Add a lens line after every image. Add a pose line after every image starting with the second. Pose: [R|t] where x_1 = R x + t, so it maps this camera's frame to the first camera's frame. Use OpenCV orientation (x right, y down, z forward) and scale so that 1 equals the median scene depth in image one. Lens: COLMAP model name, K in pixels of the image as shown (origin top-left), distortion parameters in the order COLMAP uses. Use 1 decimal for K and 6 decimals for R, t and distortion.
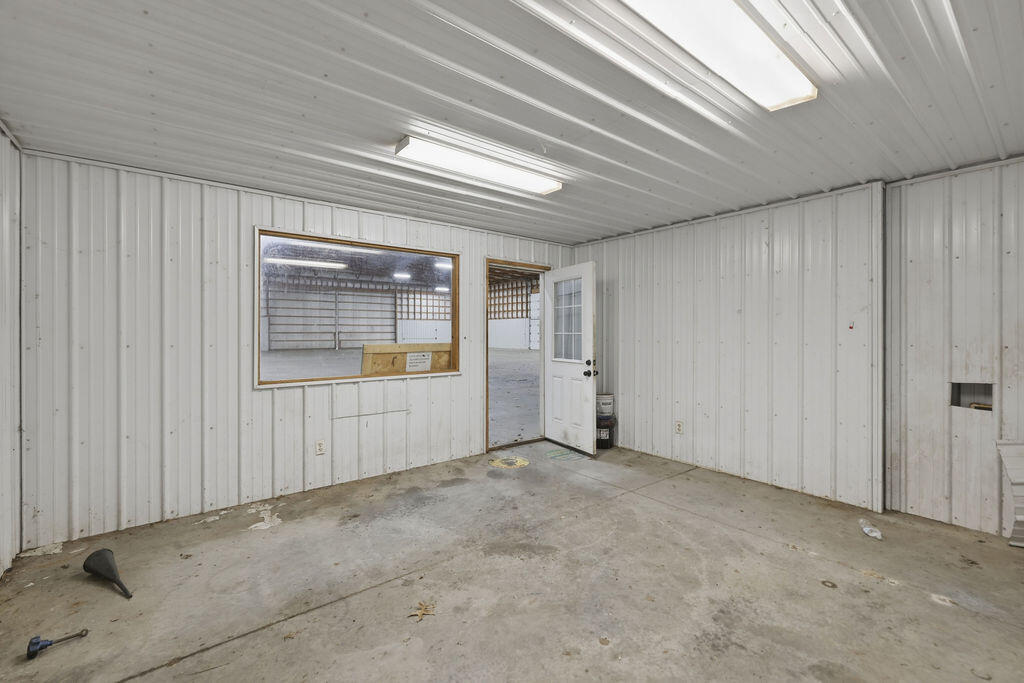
lens RADIAL K [[440.4, 0, 518.3], [0, 440.4, 336.3], [0, 0, 1]] dist [-0.004955, -0.000807]
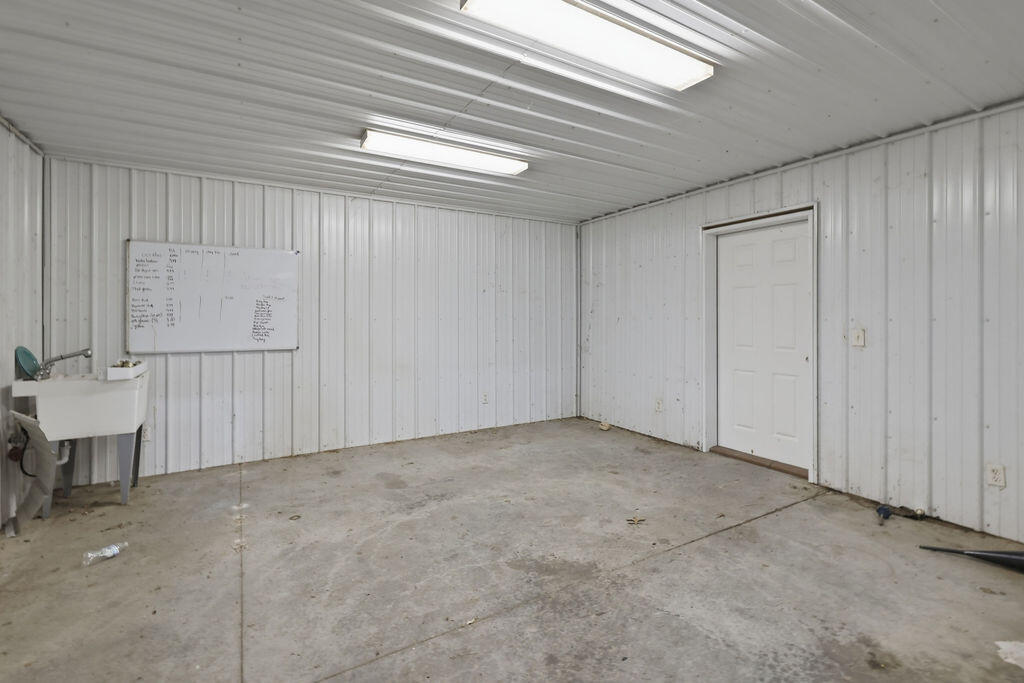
lens RADIAL K [[440.4, 0, 507.1], [0, 440.4, 316.6], [0, 0, 1]] dist [-0.004955, -0.000807]
pose [[-0.986017, 0.000490, 0.166645, -0.049795], [0.001832, 0.999967, 0.007902, 0.012063], [-0.166636, 0.008097, -0.985985, 1.881716]]
